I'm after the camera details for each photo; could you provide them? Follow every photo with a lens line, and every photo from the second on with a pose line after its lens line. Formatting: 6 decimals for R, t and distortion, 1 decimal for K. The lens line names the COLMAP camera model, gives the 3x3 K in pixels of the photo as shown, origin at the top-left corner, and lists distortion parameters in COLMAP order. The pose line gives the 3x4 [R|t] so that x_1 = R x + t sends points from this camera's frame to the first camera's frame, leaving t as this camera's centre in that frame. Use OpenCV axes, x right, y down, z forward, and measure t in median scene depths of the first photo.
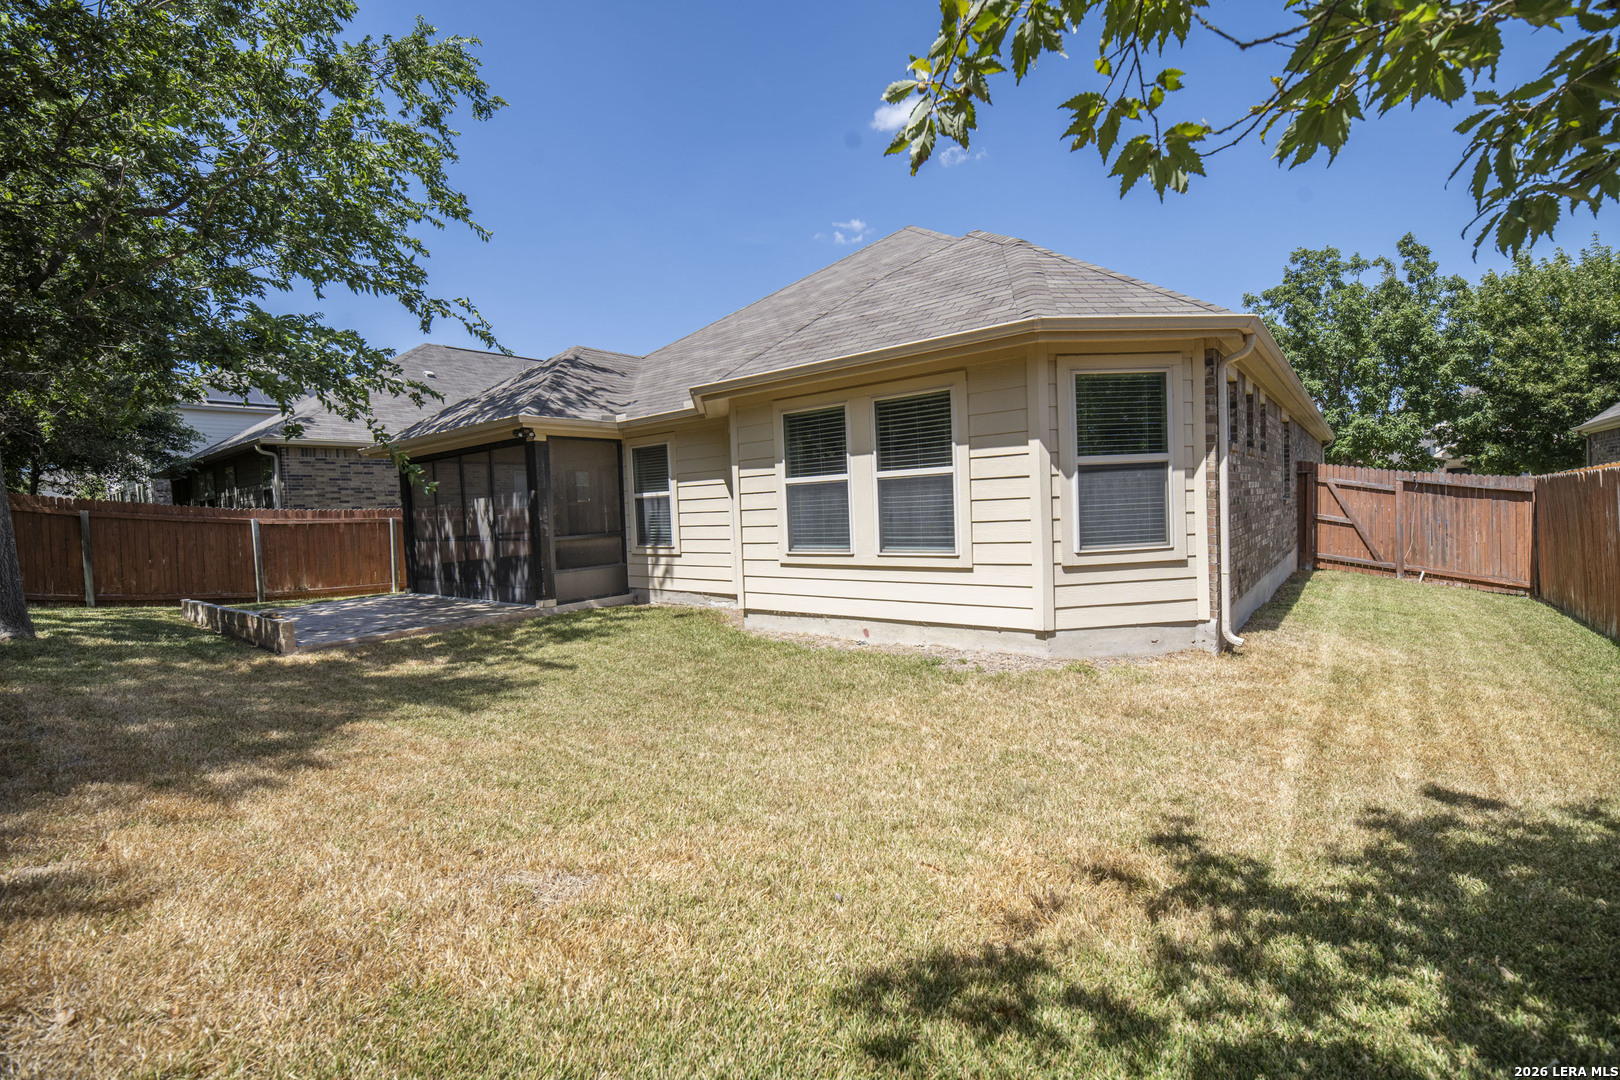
lens RADIAL K [[727.2, 0, 811.4], [0, 727.2, 518.6], [0, 0, 1]] dist [-0.009122, -0.000460]
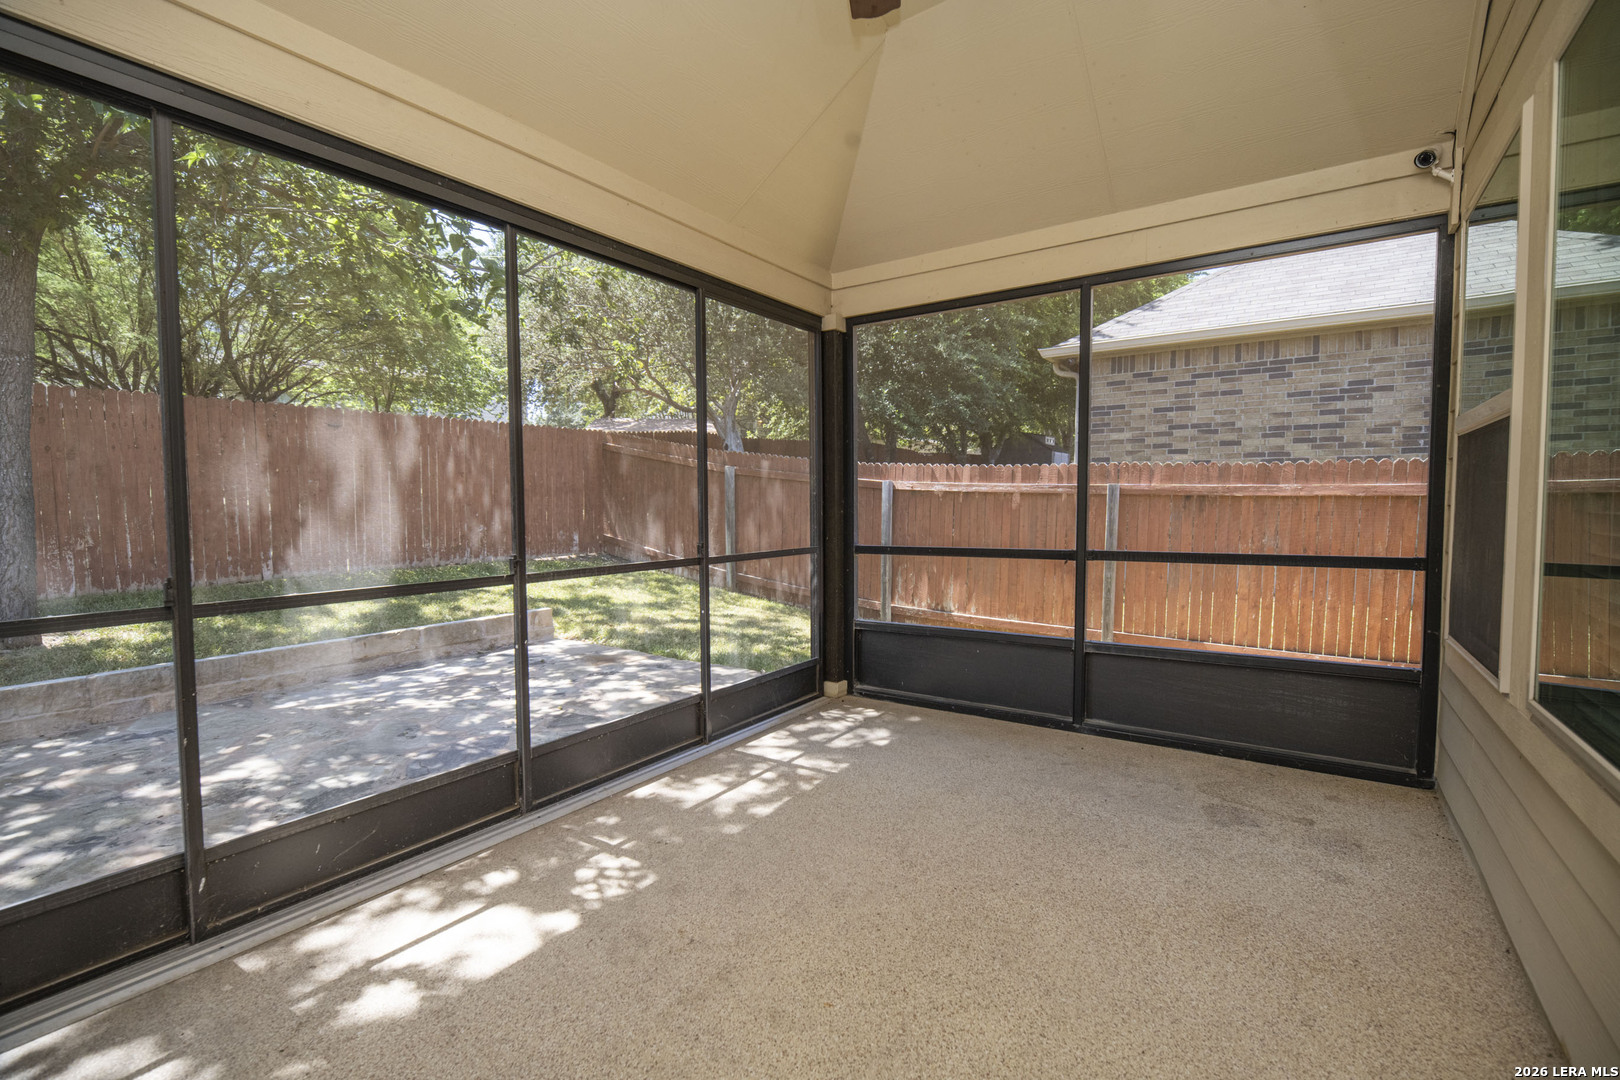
lens RADIAL K [[727.2, 0, 811.4], [0, 727.2, 518.6], [0, 0, 1]] dist [-0.009122, -0.000460]
pose [[0.067832, 0.064022, -0.995641, -0.223024], [-0.013442, 0.997907, 0.063252, -0.007303], [0.997606, 0.009093, 0.068550, 1.120562]]
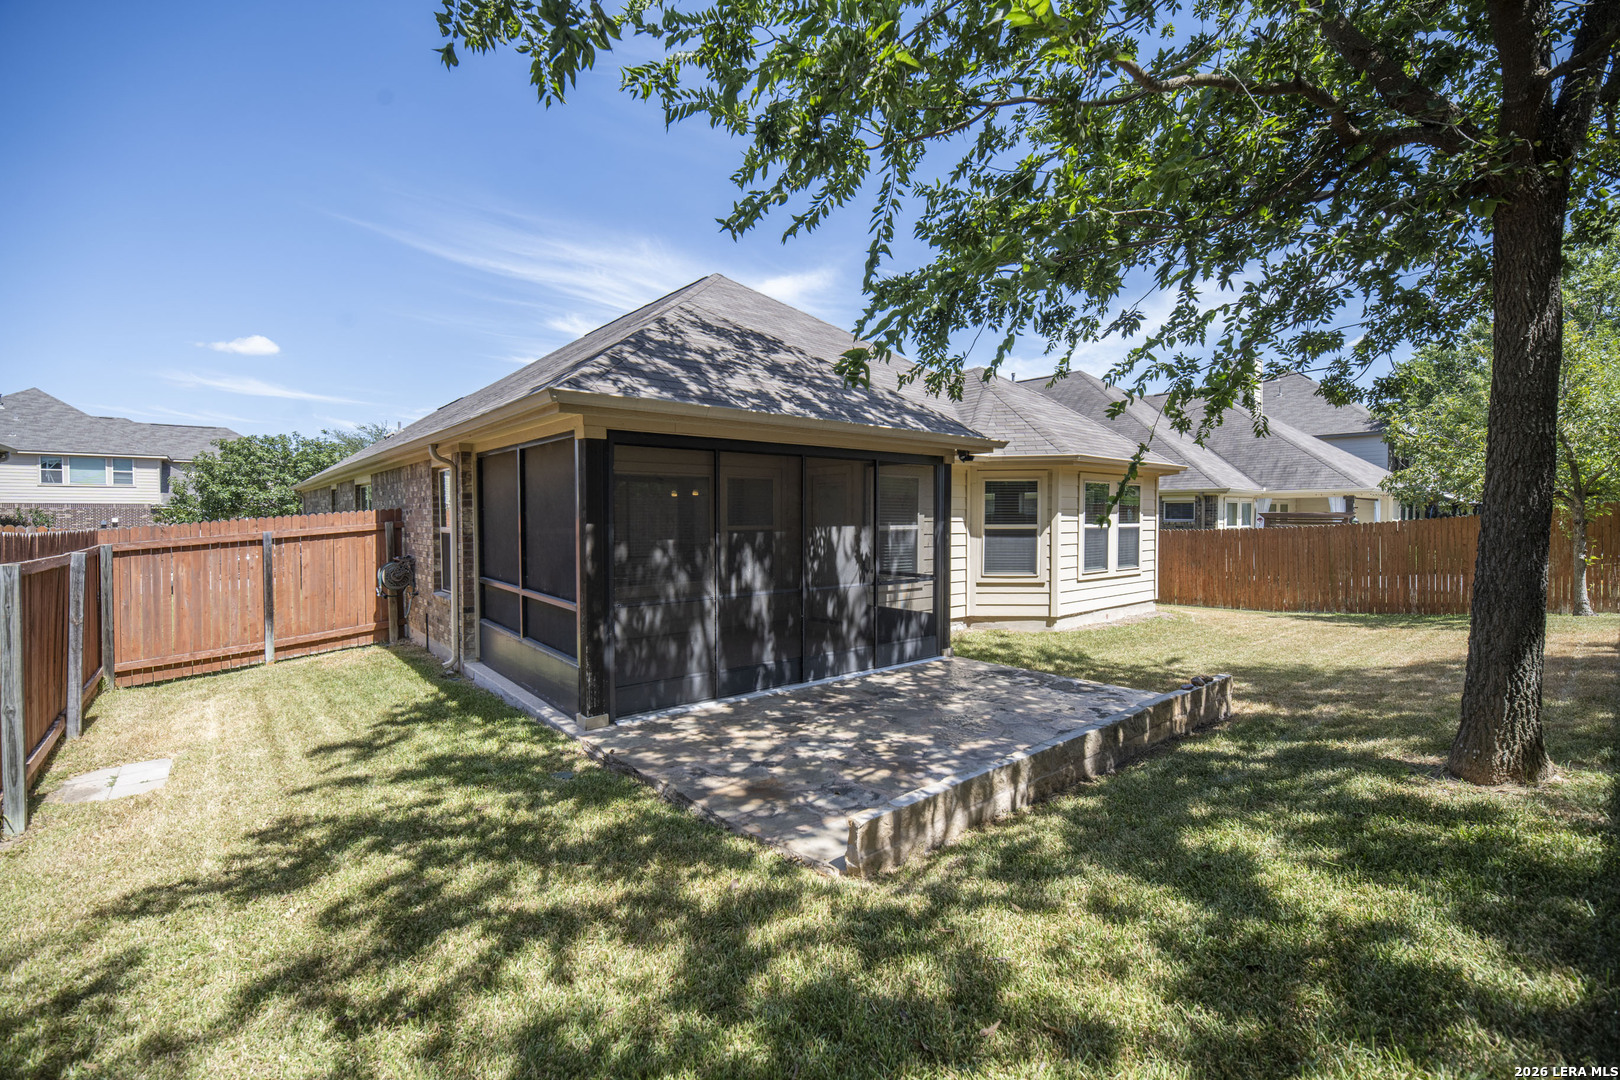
lens RADIAL K [[727.2, 0, 811.4], [0, 727.2, 518.6], [0, 0, 1]] dist [-0.009122, -0.000460]
pose [[0.175477, 0.032514, 0.983946, -1.150100], [0.003730, 0.999425, -0.033690, -0.012290], [-0.984476, 0.009582, 0.175255, 0.908774]]
